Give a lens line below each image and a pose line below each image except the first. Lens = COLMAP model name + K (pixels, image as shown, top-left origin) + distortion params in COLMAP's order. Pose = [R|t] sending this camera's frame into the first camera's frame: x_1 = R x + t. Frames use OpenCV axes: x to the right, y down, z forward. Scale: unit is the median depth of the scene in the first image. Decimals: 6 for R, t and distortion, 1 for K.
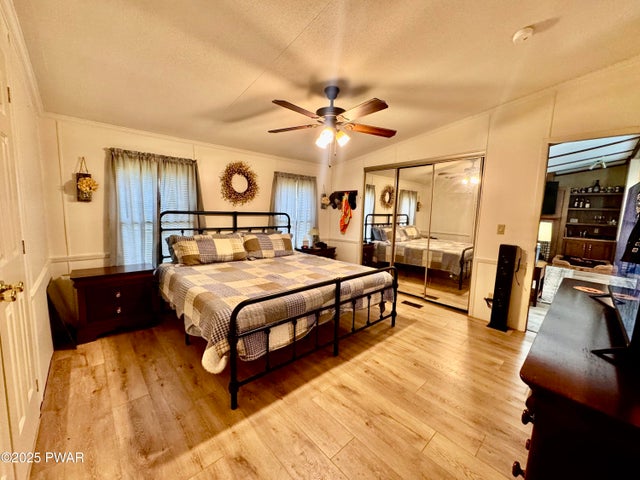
lens RADIAL K [[255.0, 0, 320.0], [0, 255.0, 240.0], [0, 0, 1]] dist [-0.000557, -0.000327]
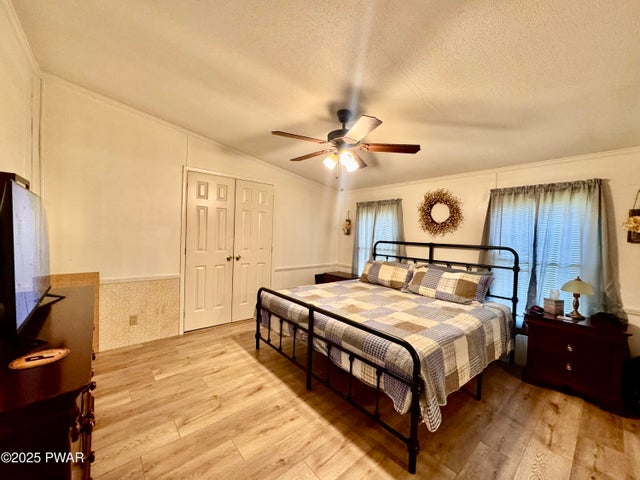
lens RADIAL K [[255.0, 0, 320.0], [0, 255.0, 240.0], [0, 0, 1]] dist [-0.000557, -0.000327]
pose [[-0.036837, -0.008163, -0.999288, 0.794880], [-0.149847, 0.988706, -0.002553, -0.072898], [0.988023, 0.149646, -0.037645, 0.791530]]
